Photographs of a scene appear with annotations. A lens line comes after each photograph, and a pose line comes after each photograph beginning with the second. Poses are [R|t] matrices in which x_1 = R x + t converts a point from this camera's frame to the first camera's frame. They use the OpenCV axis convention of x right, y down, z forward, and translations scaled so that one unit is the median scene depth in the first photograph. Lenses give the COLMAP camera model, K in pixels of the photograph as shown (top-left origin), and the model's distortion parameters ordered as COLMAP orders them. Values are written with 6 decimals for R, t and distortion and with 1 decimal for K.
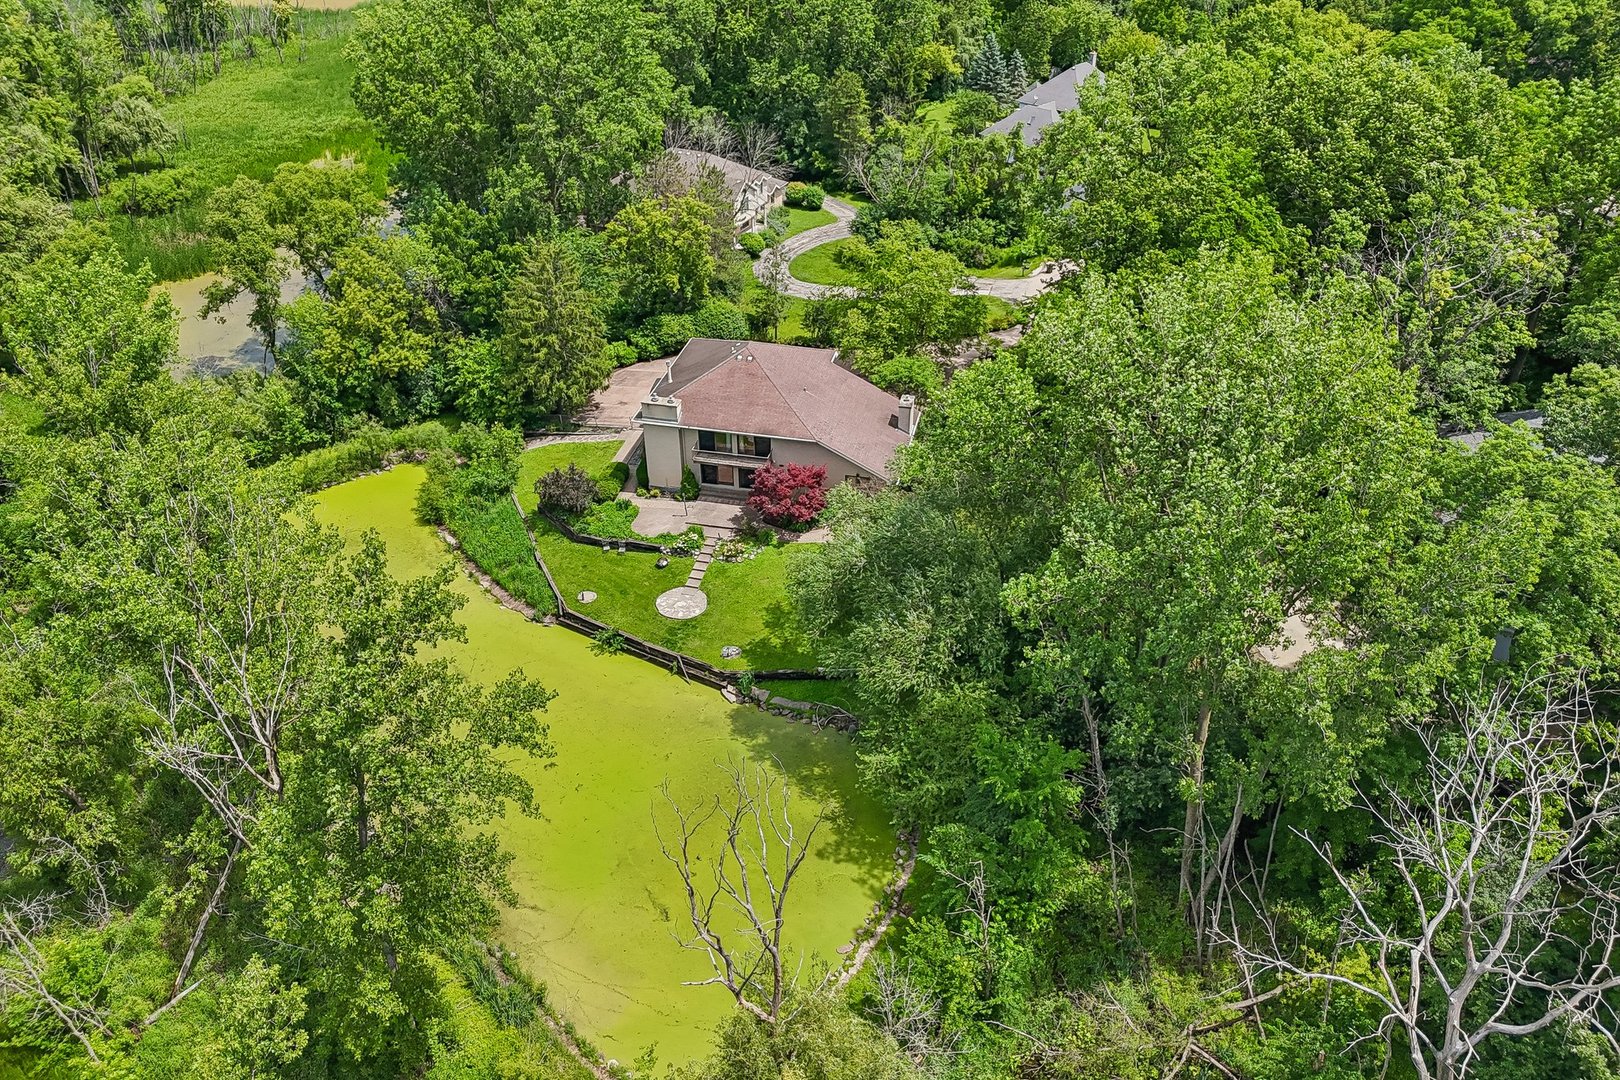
lens RADIAL K [[1161.9, 0, 810.0], [0, 1161.9, 540.0], [0, 0, 1]] dist [0.049420, -0.003276]
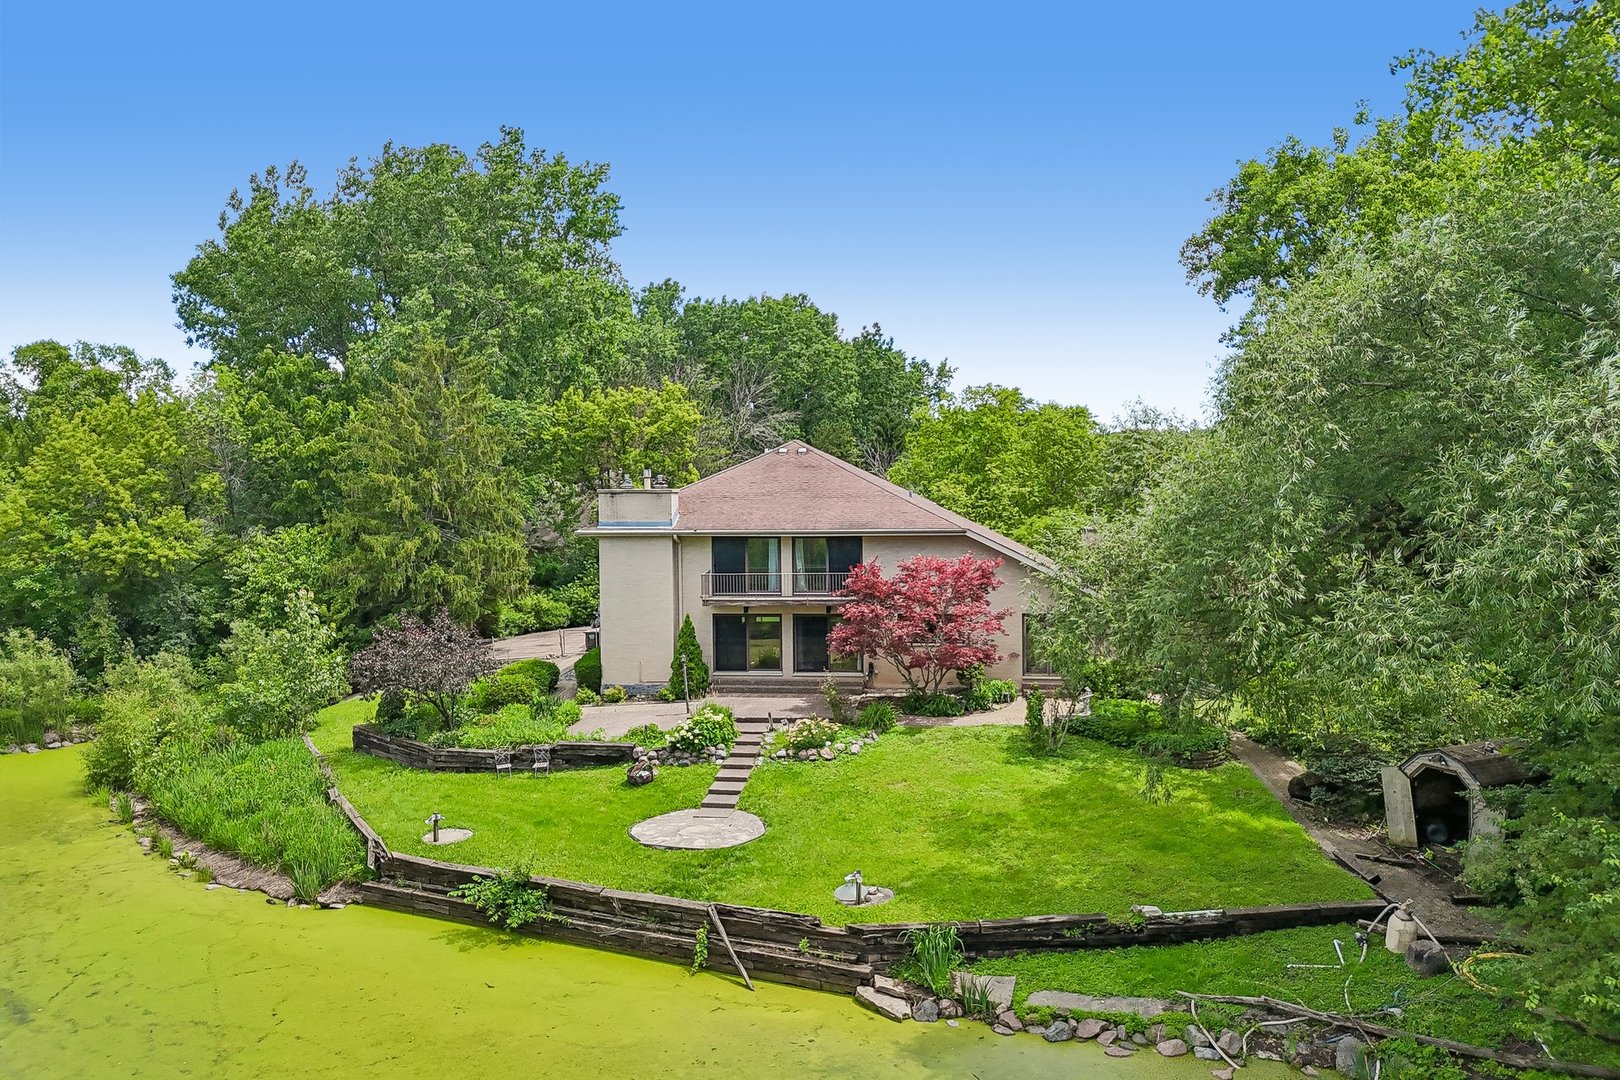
lens RADIAL K [[1161.9, 0, 810.0], [0, 1161.9, 540.0], [0, 0, 1]] dist [0.049420, -0.003276]
pose [[0.995721, -0.023899, 0.089264, -0.101045], [0.066499, 0.856065, -0.512573, 0.164666], [-0.064166, 0.516315, 0.853991, 0.588791]]
